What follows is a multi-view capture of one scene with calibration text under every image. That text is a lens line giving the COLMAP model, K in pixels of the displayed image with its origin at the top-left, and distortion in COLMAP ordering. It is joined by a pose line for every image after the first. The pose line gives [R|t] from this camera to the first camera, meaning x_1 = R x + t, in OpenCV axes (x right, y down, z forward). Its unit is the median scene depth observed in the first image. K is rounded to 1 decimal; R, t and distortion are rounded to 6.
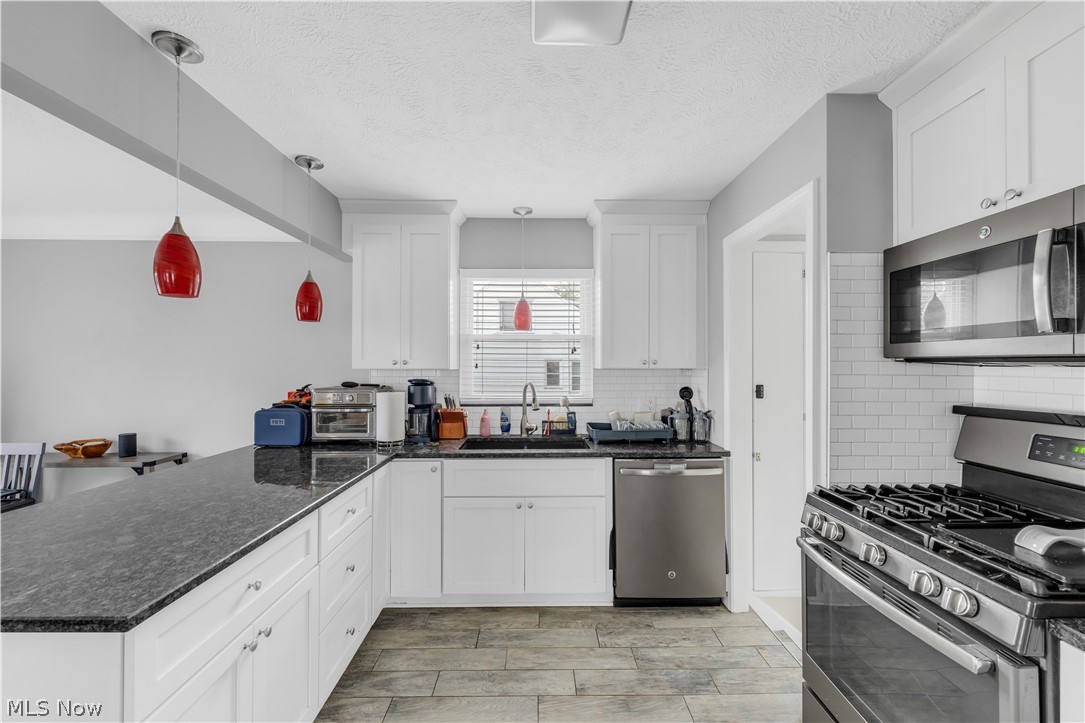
lens RADIAL K [[431.0, 0, 566.3], [0, 431.0, 364.4], [0, 0, 1]] dist [-0.000142, 0.000076]
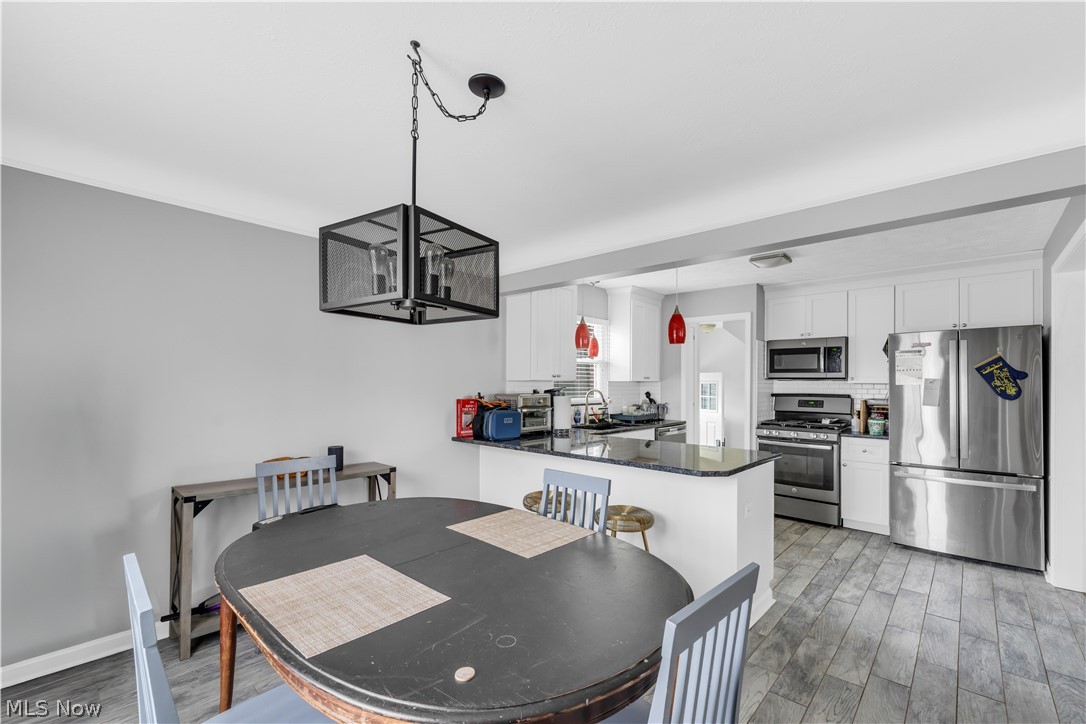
lens RADIAL K [[468.4, 0, 539.1], [0, 468.4, 385.7], [0, 0, 1]] dist [-0.001506, -0.000331]
pose [[0.683575, 0.000674, 0.729880, -1.614652], [-0.007157, 0.999958, 0.005780, 0.020553], [-0.729845, -0.009175, 0.683551, -0.029610]]
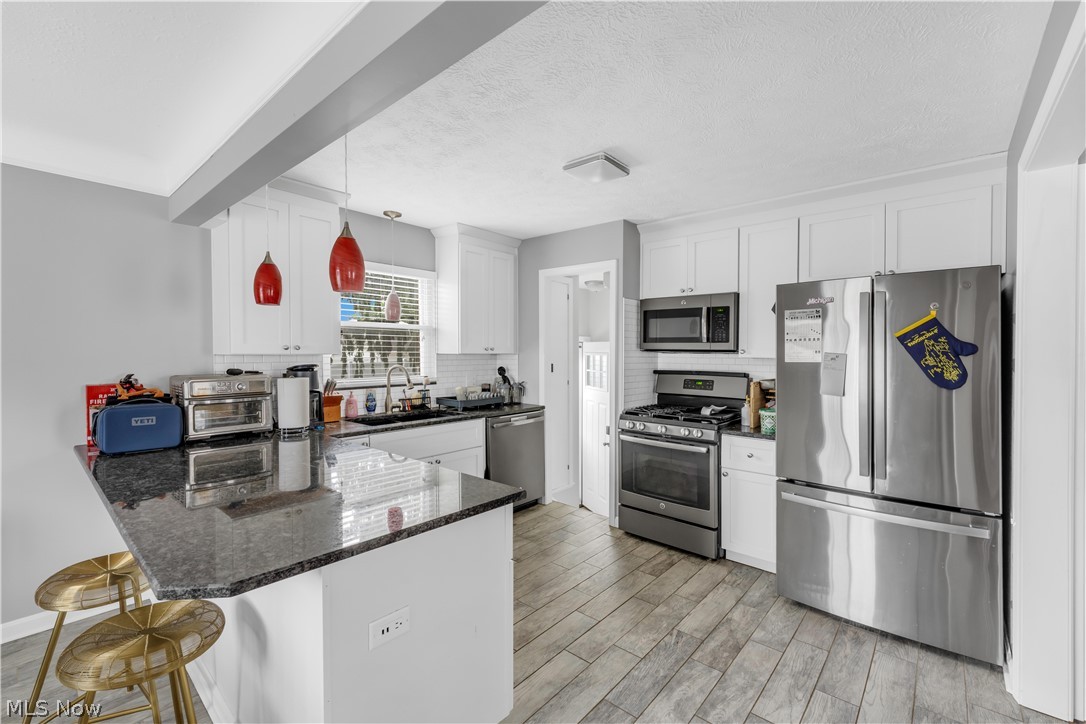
lens RADIAL K [[451.6, 0, 543.0], [0, 451.6, 362.0], [0, 0, 1]] dist [0.001593, 0.005423]
pose [[0.676135, -0.014054, 0.736644, -0.778043], [-0.007831, 0.999625, 0.026258, -0.003469], [-0.736736, -0.023523, 0.675771, -0.111316]]
